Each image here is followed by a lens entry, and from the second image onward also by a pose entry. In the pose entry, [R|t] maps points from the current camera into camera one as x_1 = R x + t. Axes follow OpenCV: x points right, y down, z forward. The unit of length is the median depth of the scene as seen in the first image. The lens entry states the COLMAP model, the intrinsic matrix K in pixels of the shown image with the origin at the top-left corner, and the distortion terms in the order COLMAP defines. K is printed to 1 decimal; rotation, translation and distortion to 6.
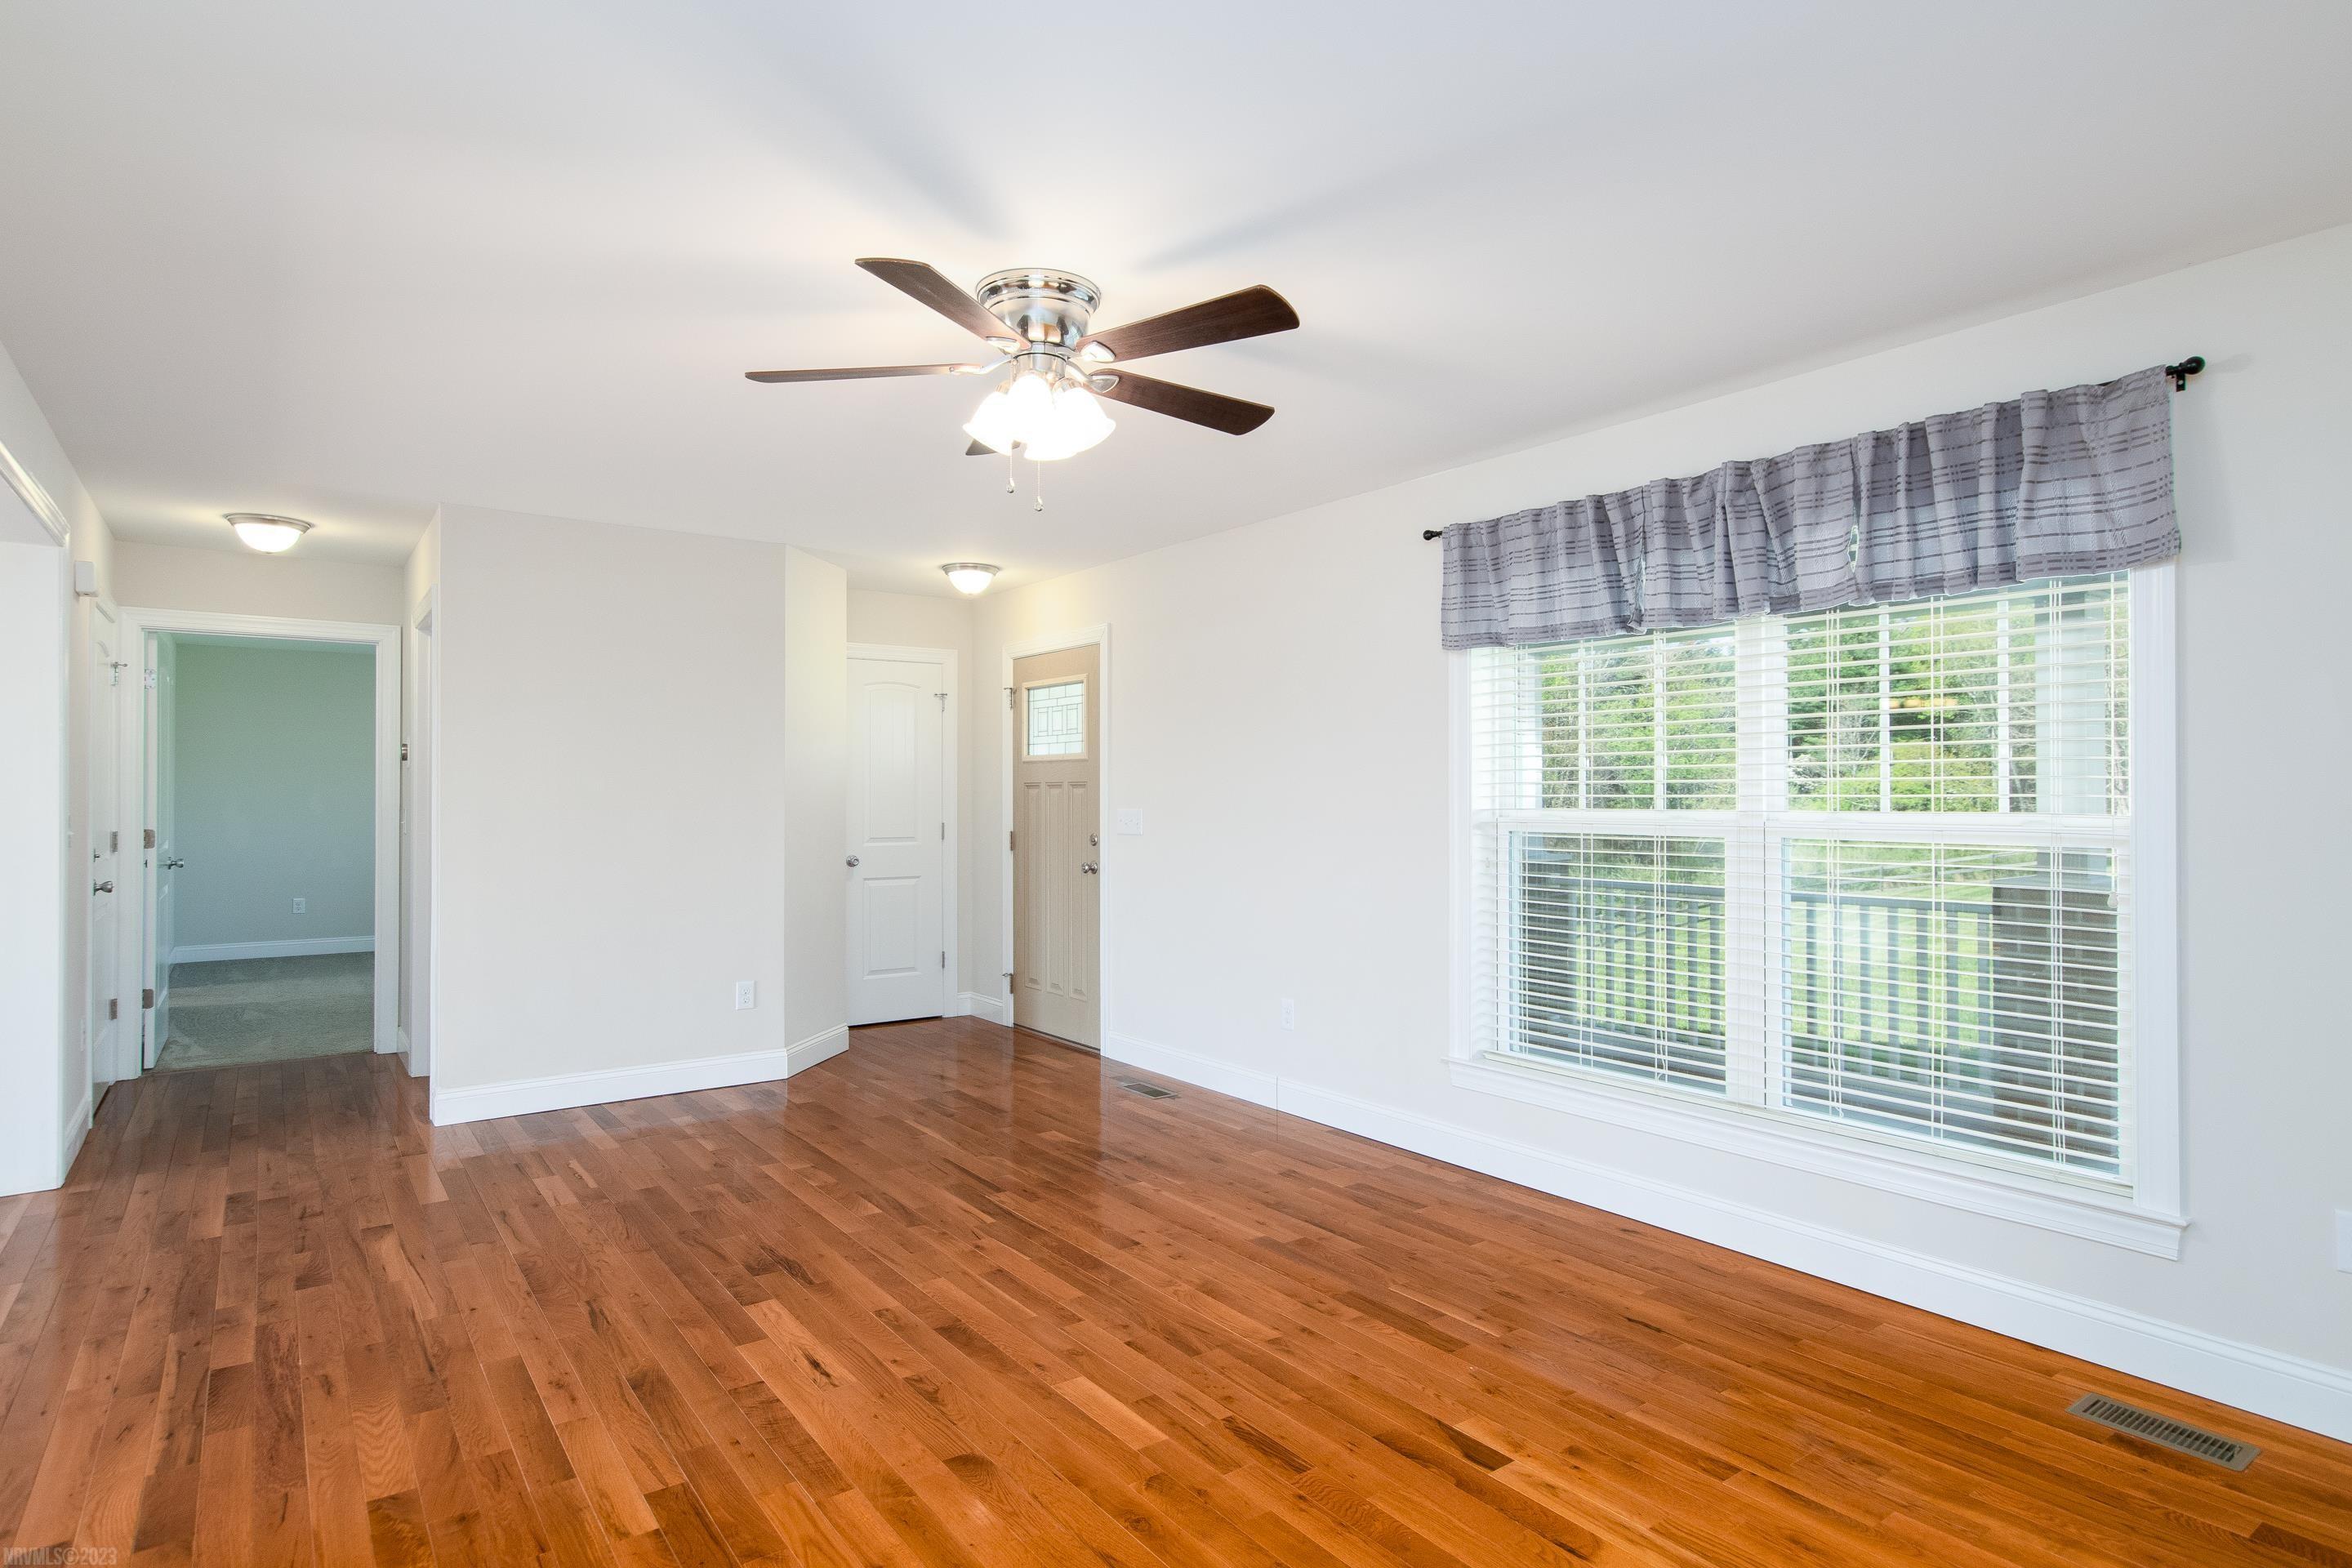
lens RADIAL K [[1253.1, 0, 1176.0], [0, 1253.1, 784.0], [0, 0, 1]] dist [0.001131, 0.000730]
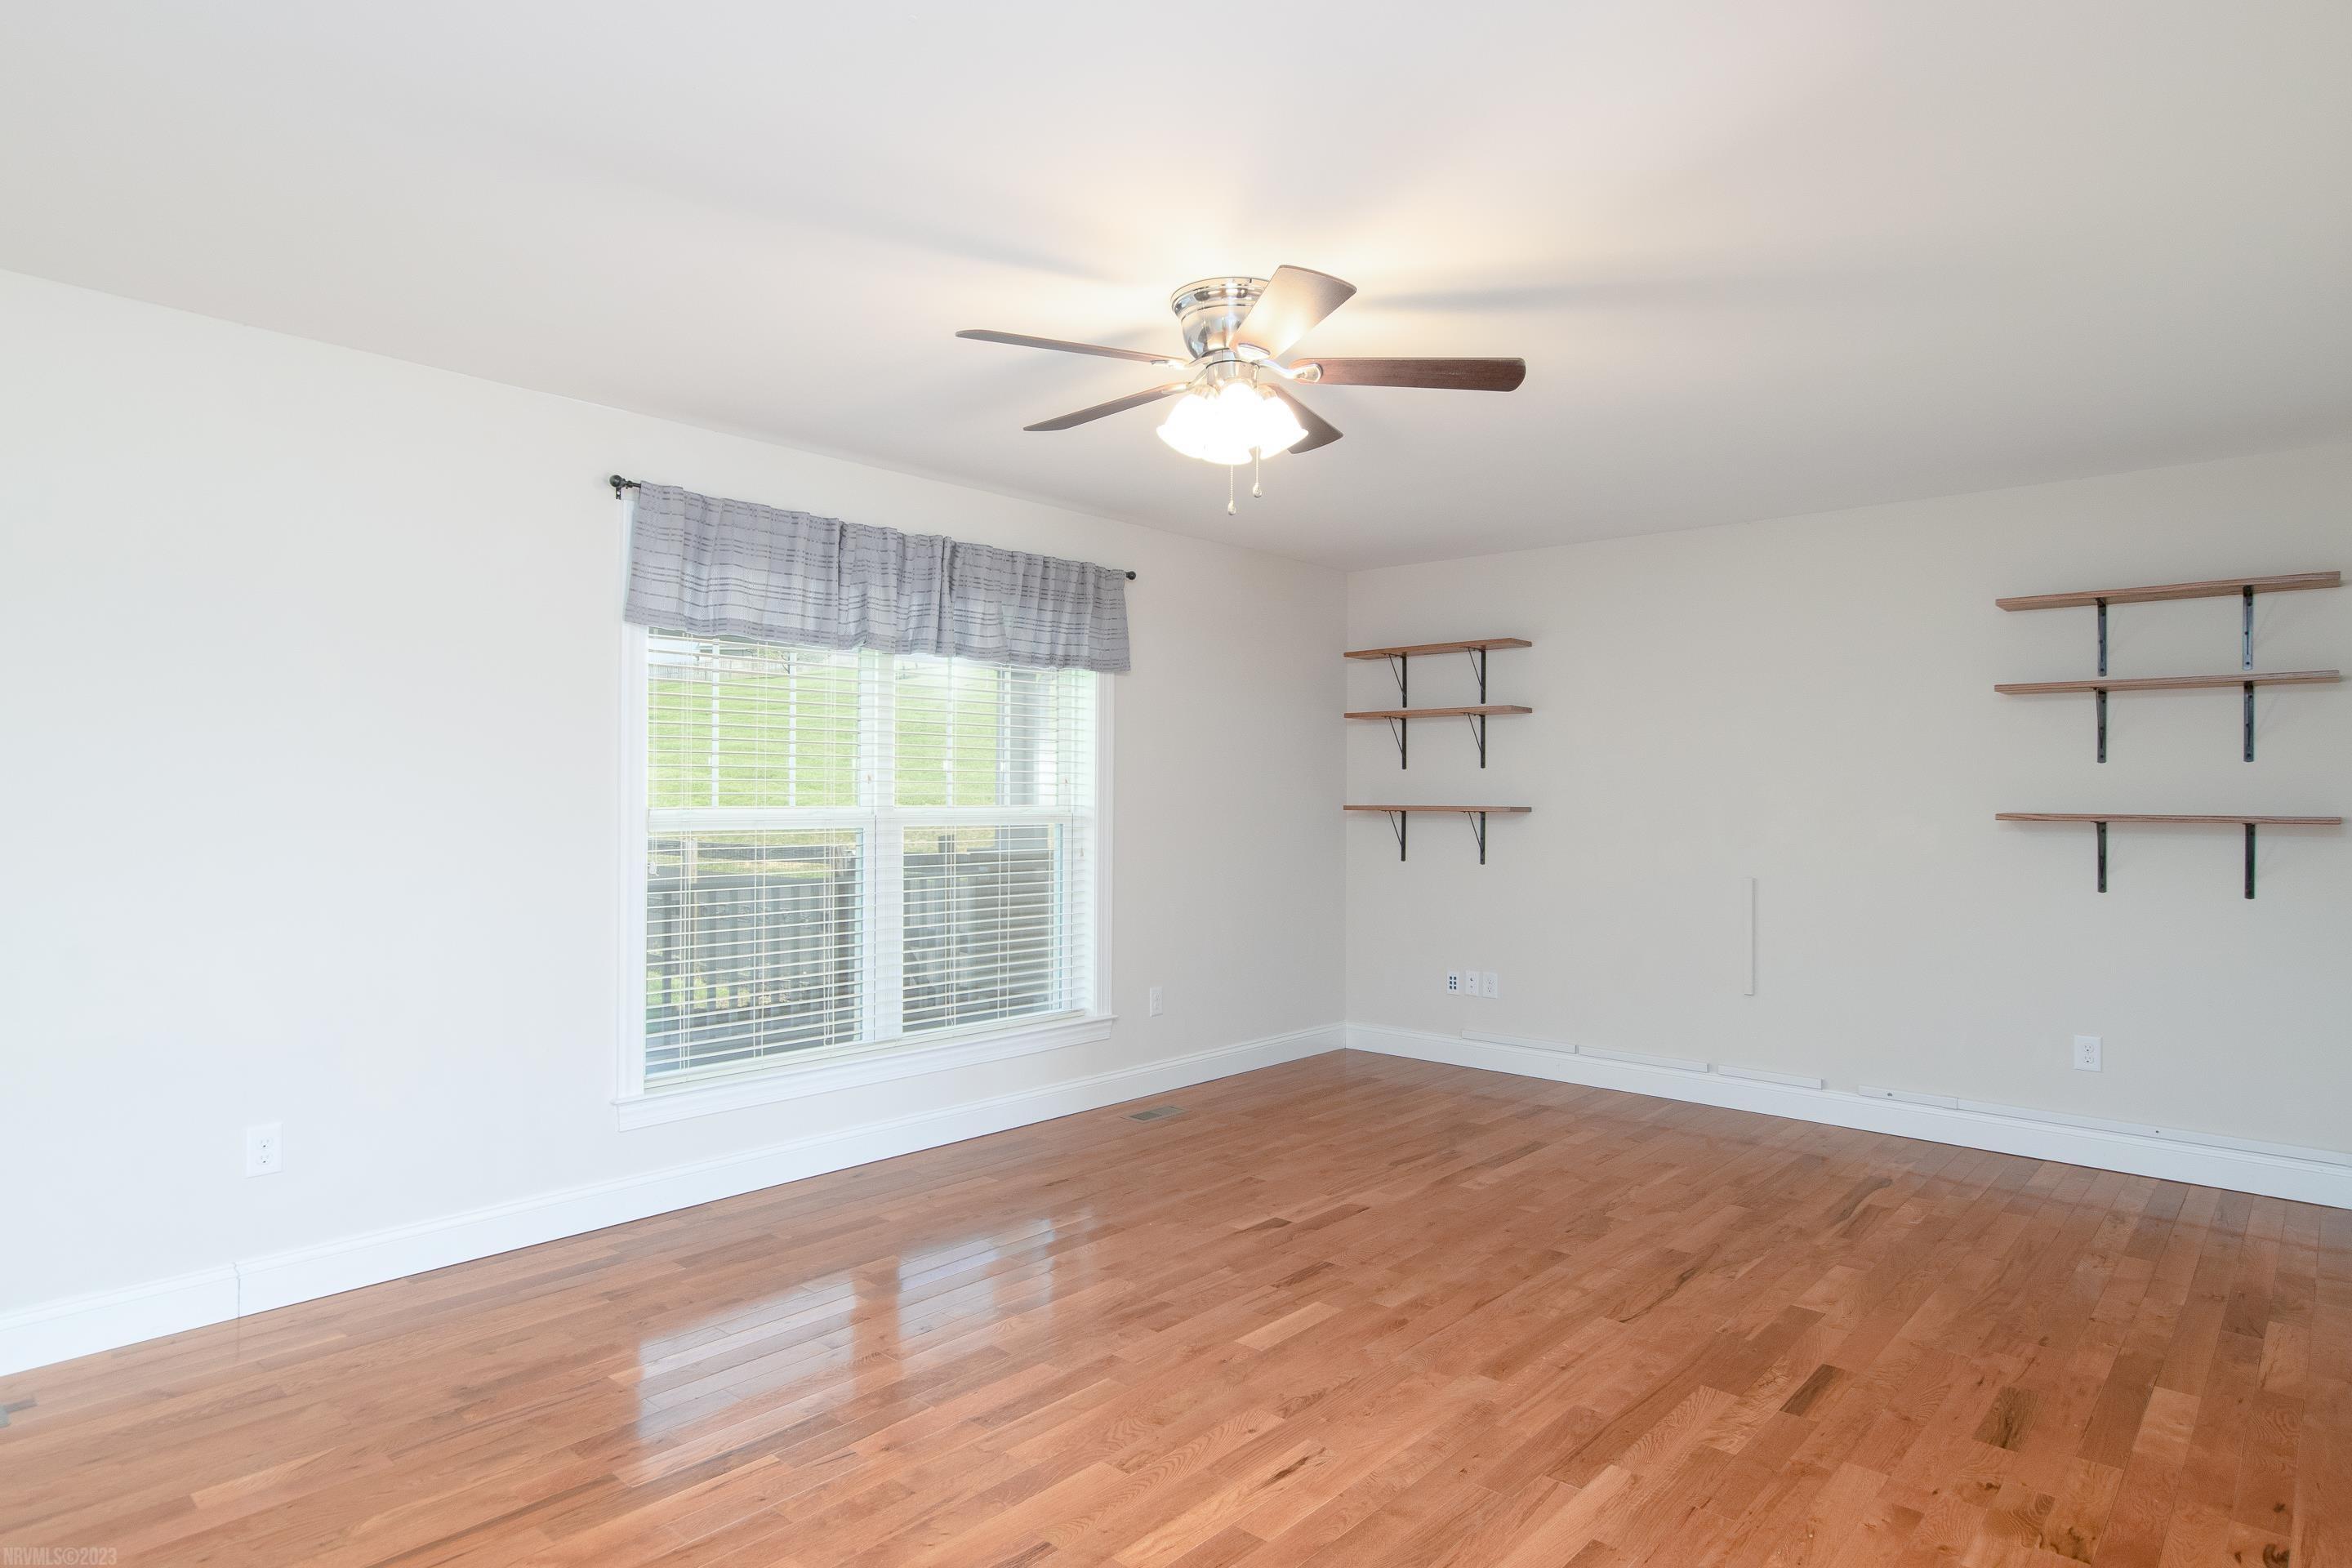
lens RADIAL K [[1326.0, 0, 1184.8], [0, 1326.0, 783.3], [0, 0, 1]] dist [-0.008836, 0.019144]
pose [[-0.211721, 0.005012, 0.977317, -0.991576], [-0.014814, 0.999856, -0.008337, 0.006371], [-0.977218, -0.016243, -0.211616, 1.090708]]
